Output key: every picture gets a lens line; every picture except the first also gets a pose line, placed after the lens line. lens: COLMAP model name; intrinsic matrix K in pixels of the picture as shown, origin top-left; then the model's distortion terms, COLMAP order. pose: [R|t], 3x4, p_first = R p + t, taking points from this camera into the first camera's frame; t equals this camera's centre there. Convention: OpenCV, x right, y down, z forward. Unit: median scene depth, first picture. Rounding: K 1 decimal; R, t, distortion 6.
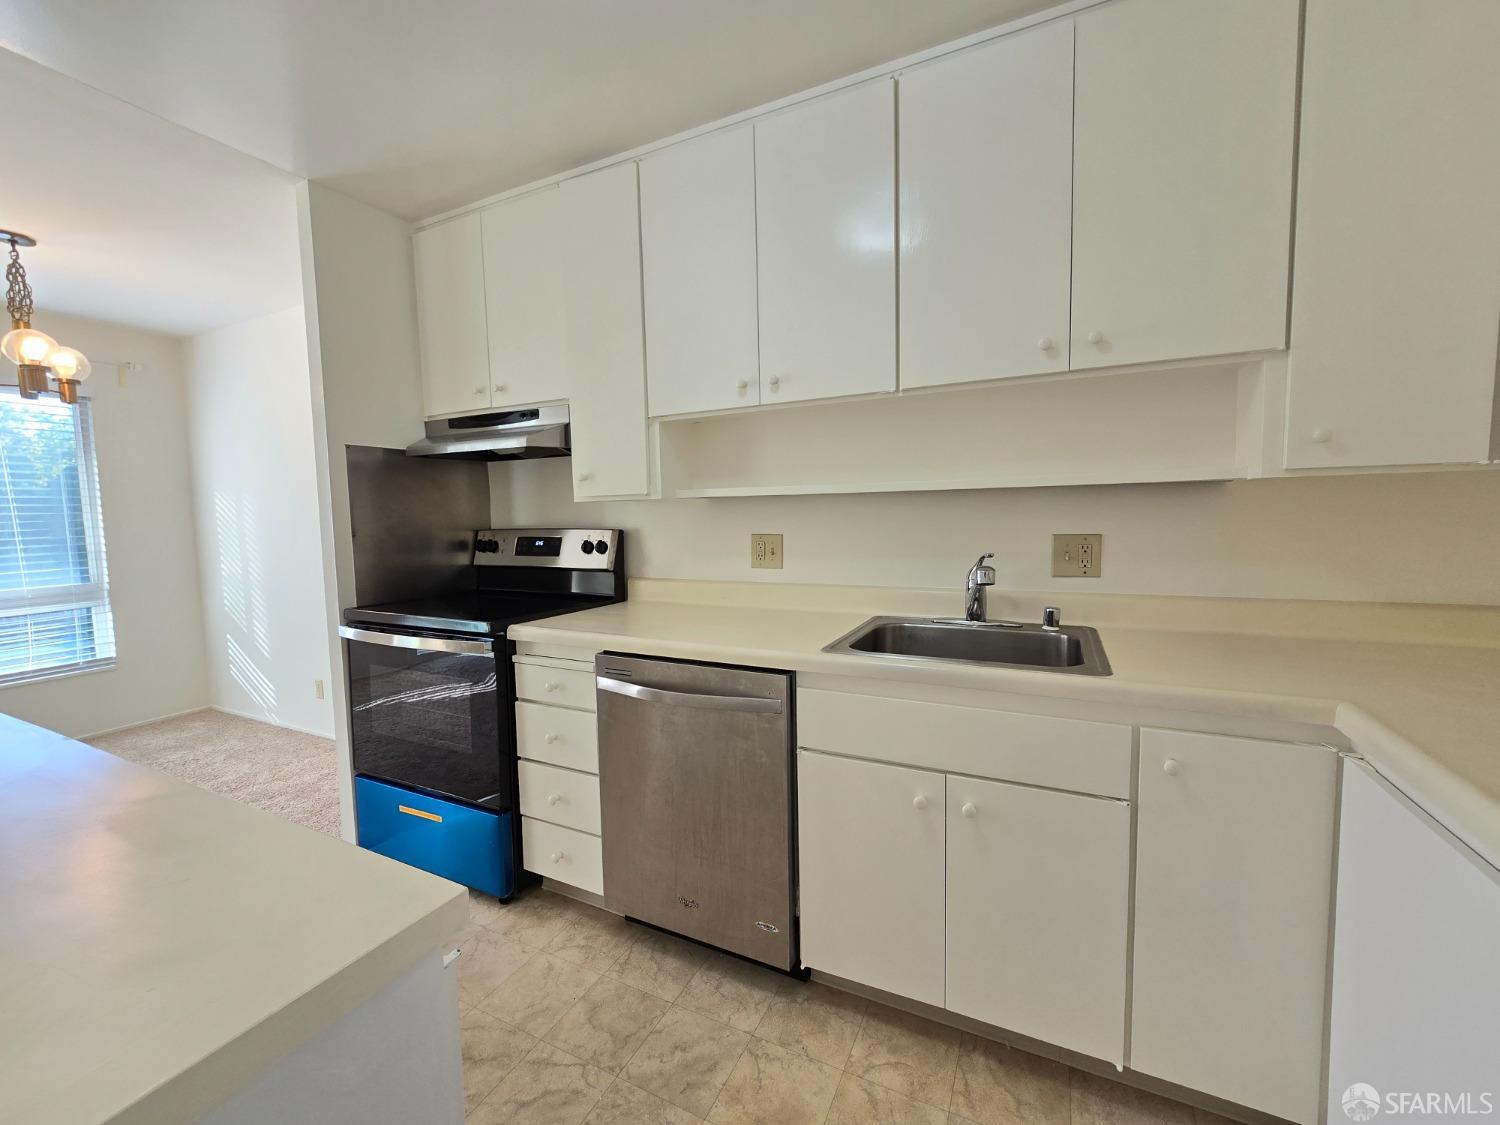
lens RADIAL K [[618.0, 0, 750.0], [0, 618.0, 562.5], [0, 0, 1]] dist [-0.019148, -0.000261]
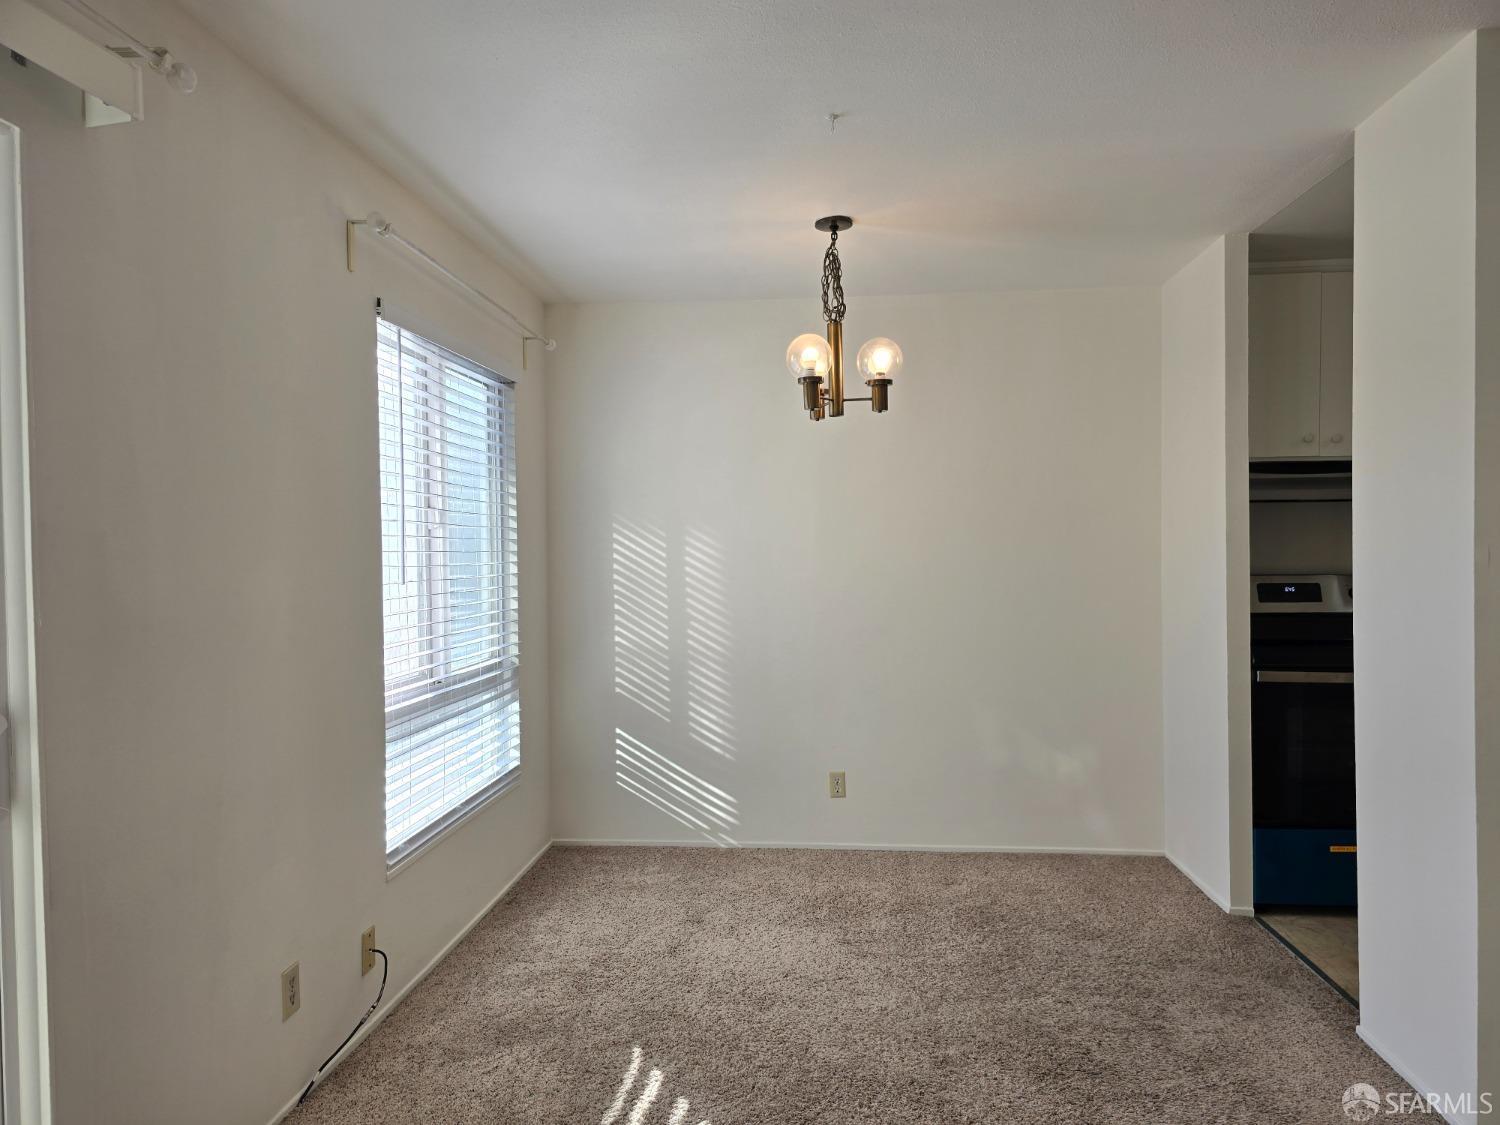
lens RADIAL K [[995.4, 0, 750.0], [0, 995.4, 562.5], [0, 0, 1]] dist [-0.001641, -0.001210]
pose [[0.933460, 0.003265, 0.358665, -1.197744], [0.021936, 0.997567, -0.066172, 0.008787], [-0.358009, 0.069637, 0.931118, -0.131508]]
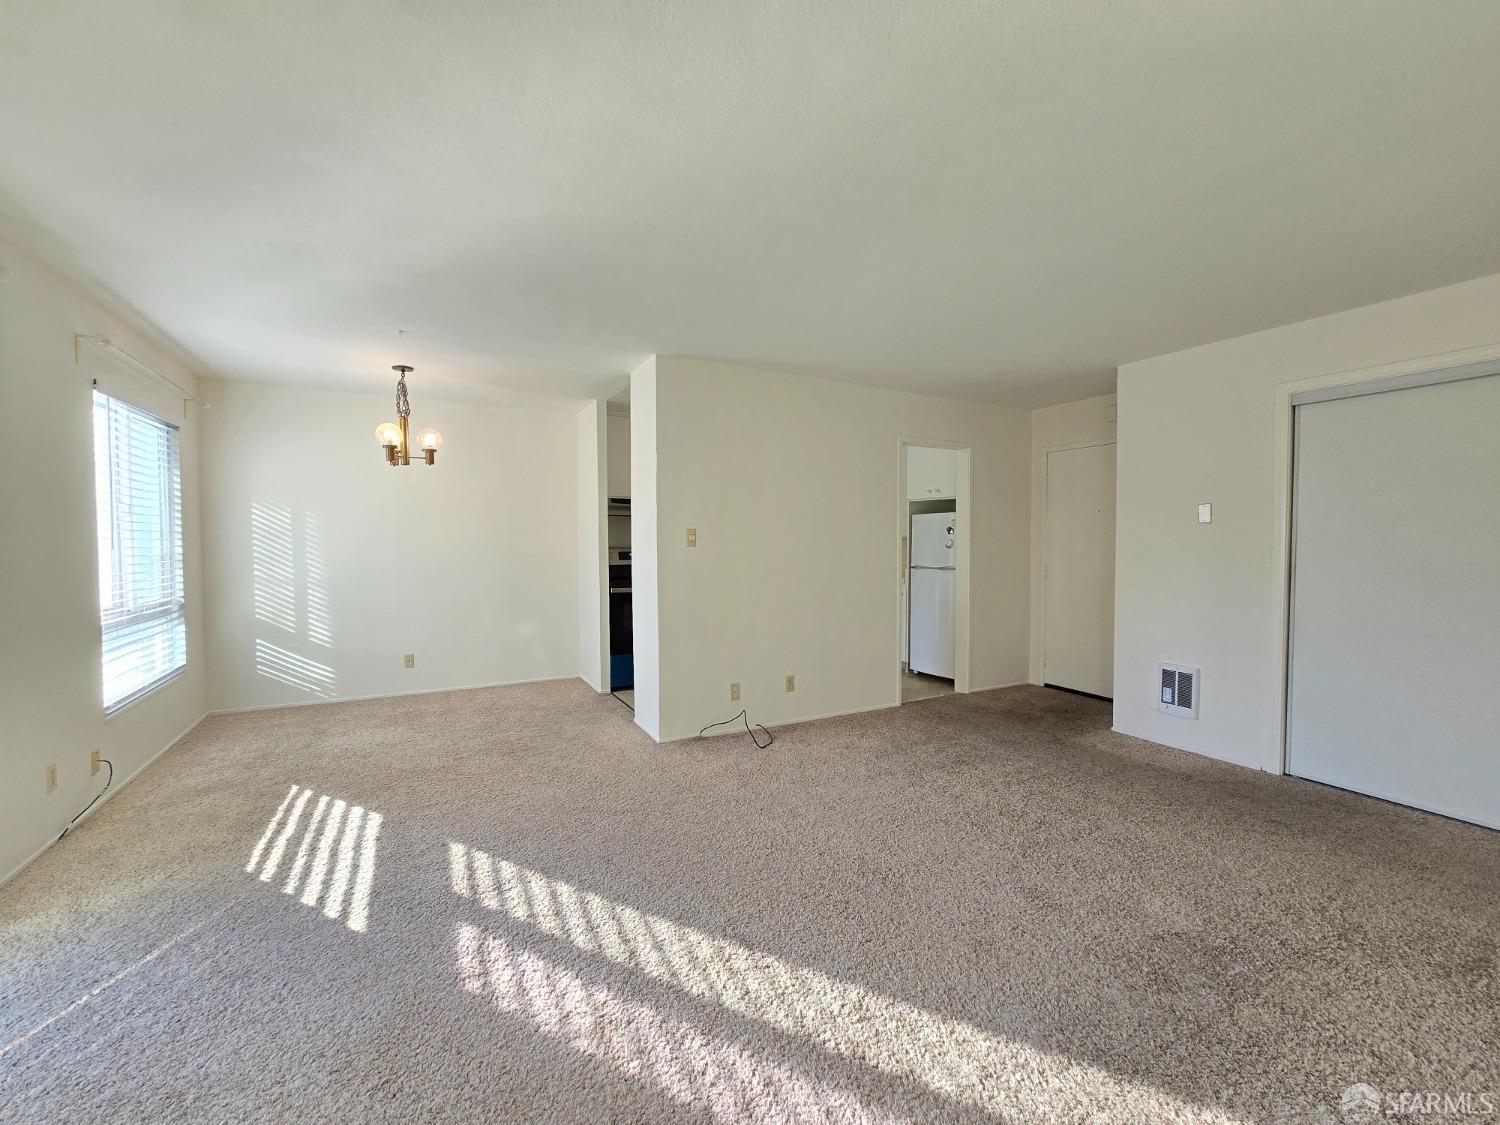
lens RADIAL K [[625.4, 0, 750.0], [0, 625.4, 562.5], [0, 0, 1]] dist [0.001477, -0.000324]
pose [[0.585941, -0.011920, 0.810266, -1.345083], [0.051499, 0.998418, -0.022554, 0.047454], [-0.808715, 0.054943, 0.585629, -0.464049]]
